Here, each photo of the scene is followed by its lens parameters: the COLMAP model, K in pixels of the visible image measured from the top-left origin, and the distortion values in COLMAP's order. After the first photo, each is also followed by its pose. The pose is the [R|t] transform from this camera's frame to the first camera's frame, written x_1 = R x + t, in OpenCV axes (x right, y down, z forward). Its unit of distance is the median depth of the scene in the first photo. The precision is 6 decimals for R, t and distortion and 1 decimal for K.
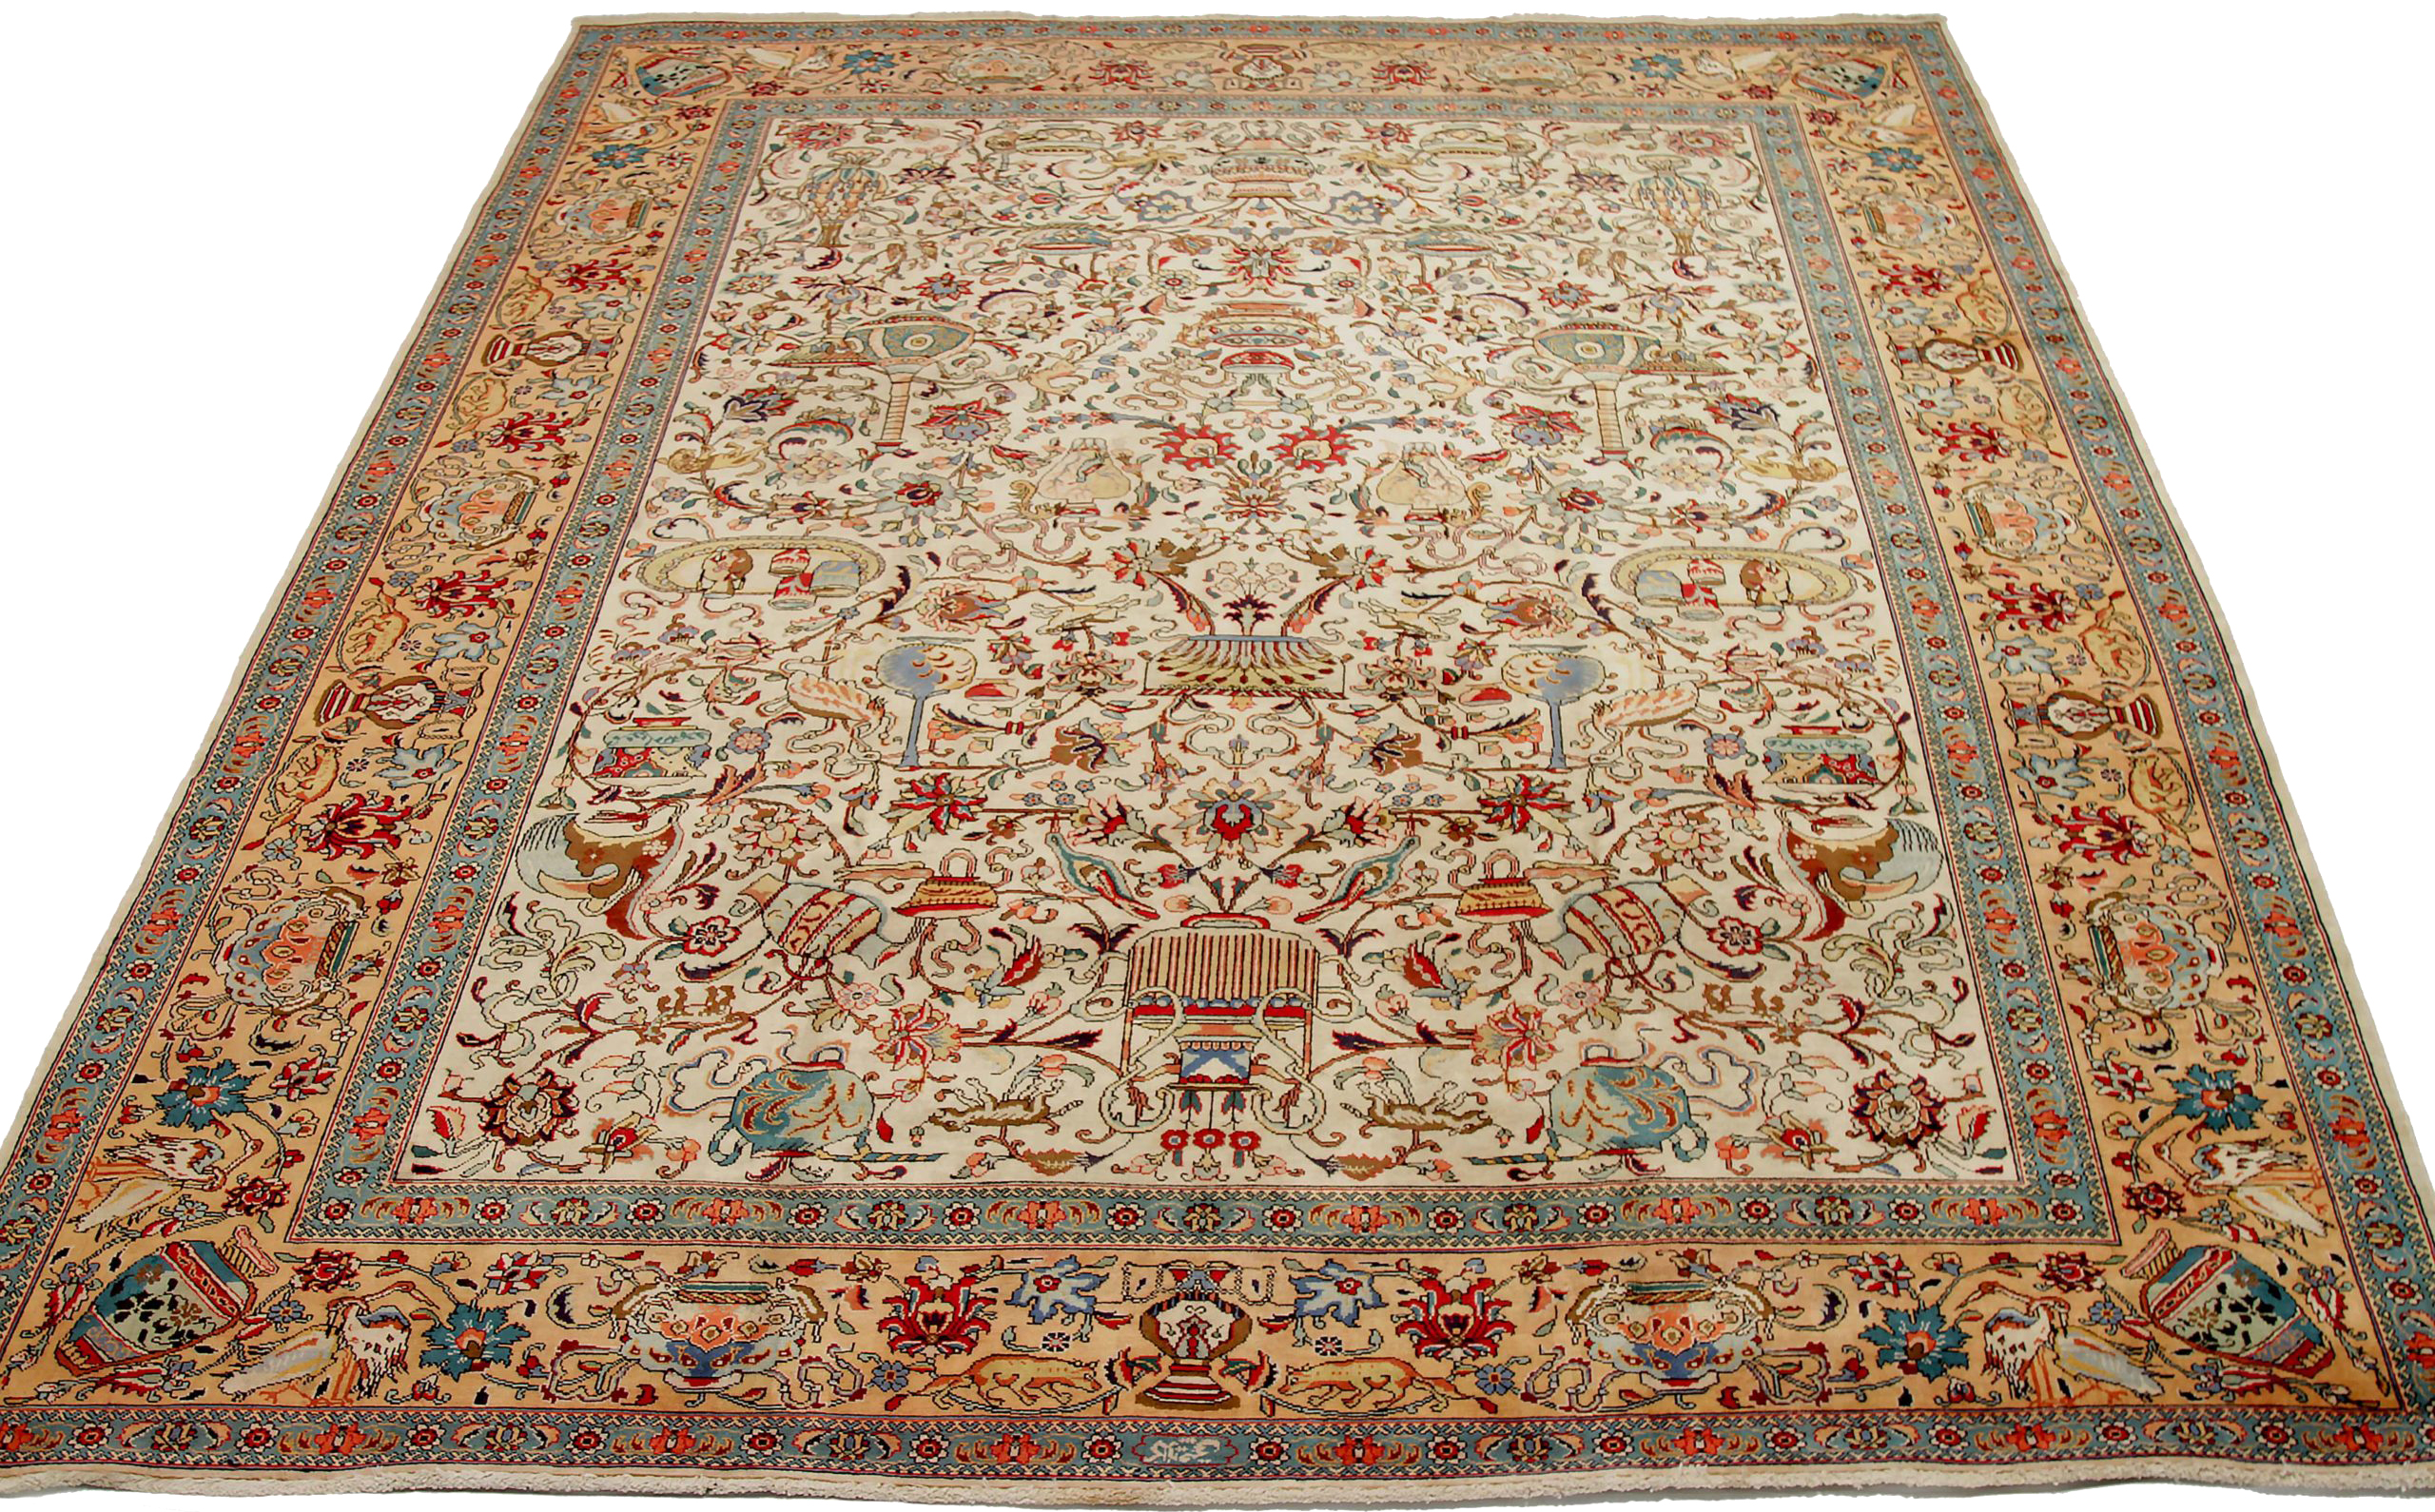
lens RADIAL K [[2829.4, 0, 1271.3], [0, 2829.4, 800.9], [0, 0, 1]] dist [-0.121092, 0.014096]
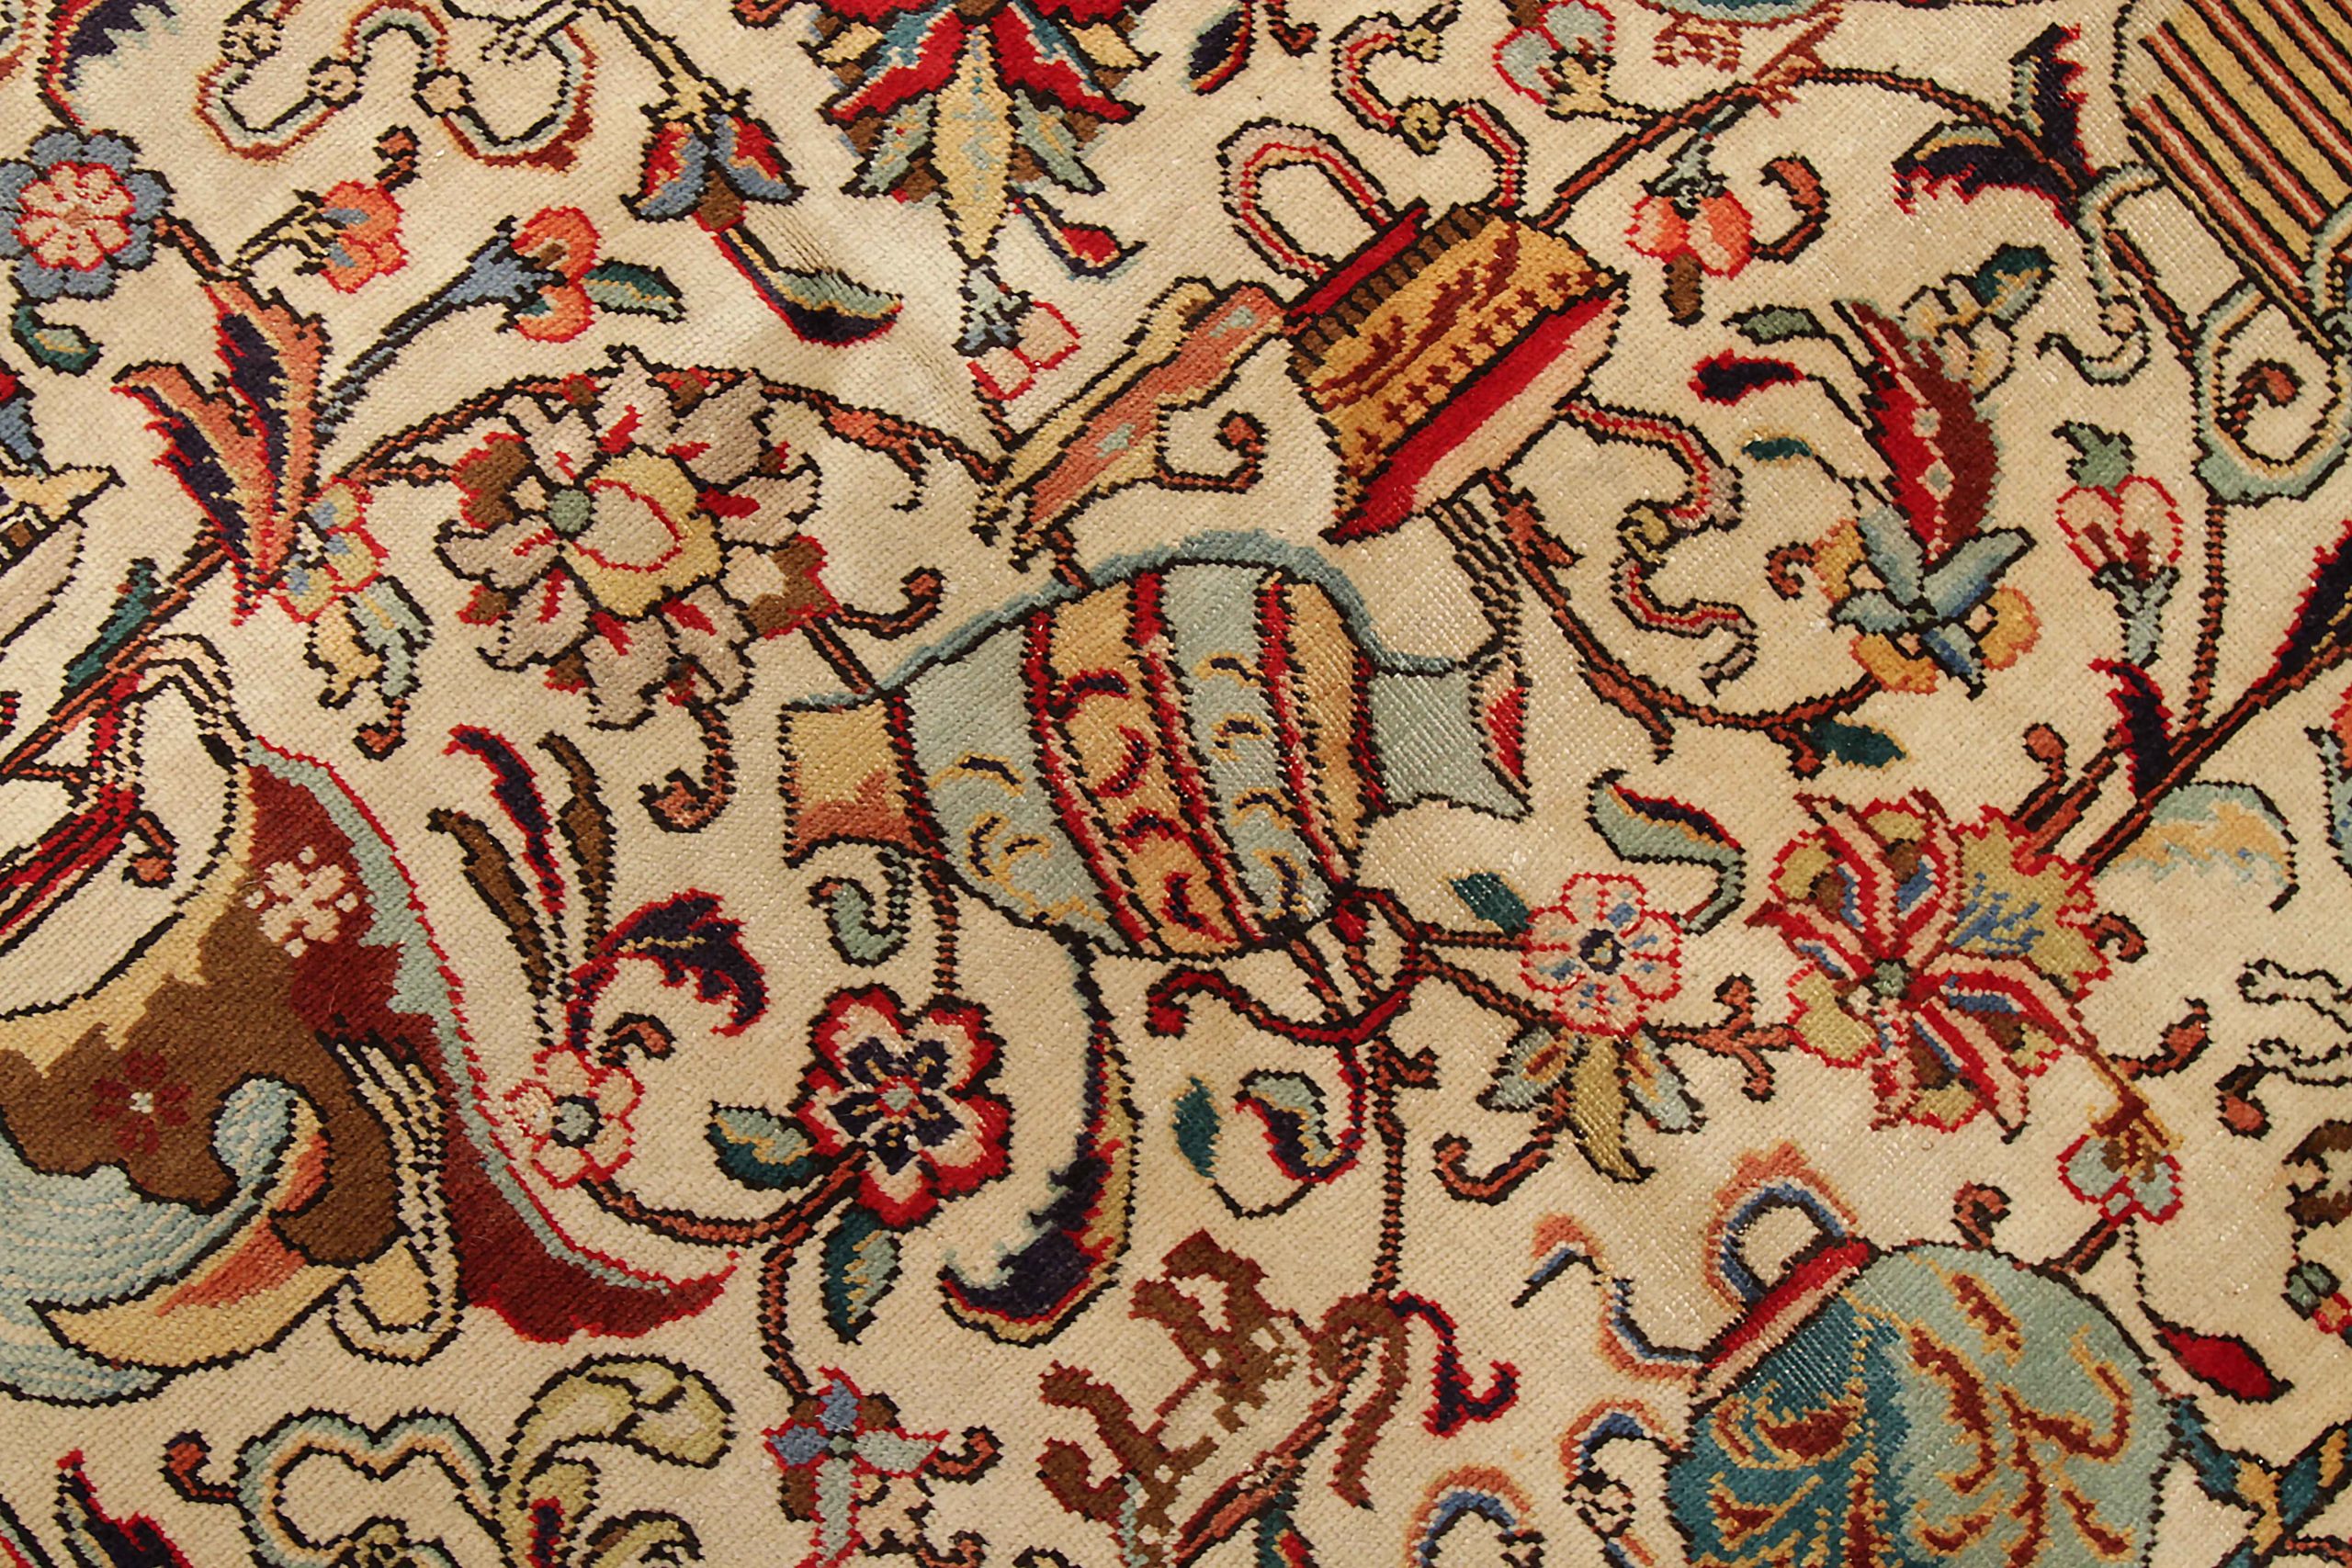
lens RADIAL K [[3499.5, 0, 1176.0], [0, 3499.5, 784.0], [0, 0, 1]] dist [-0.030561, -0.020336]
pose [[0.740245, -0.649343, 0.174330, -0.203261], [0.382346, 0.619847, 0.685274, -0.164064], [-0.553036, -0.440616, 0.707113, 0.726489]]
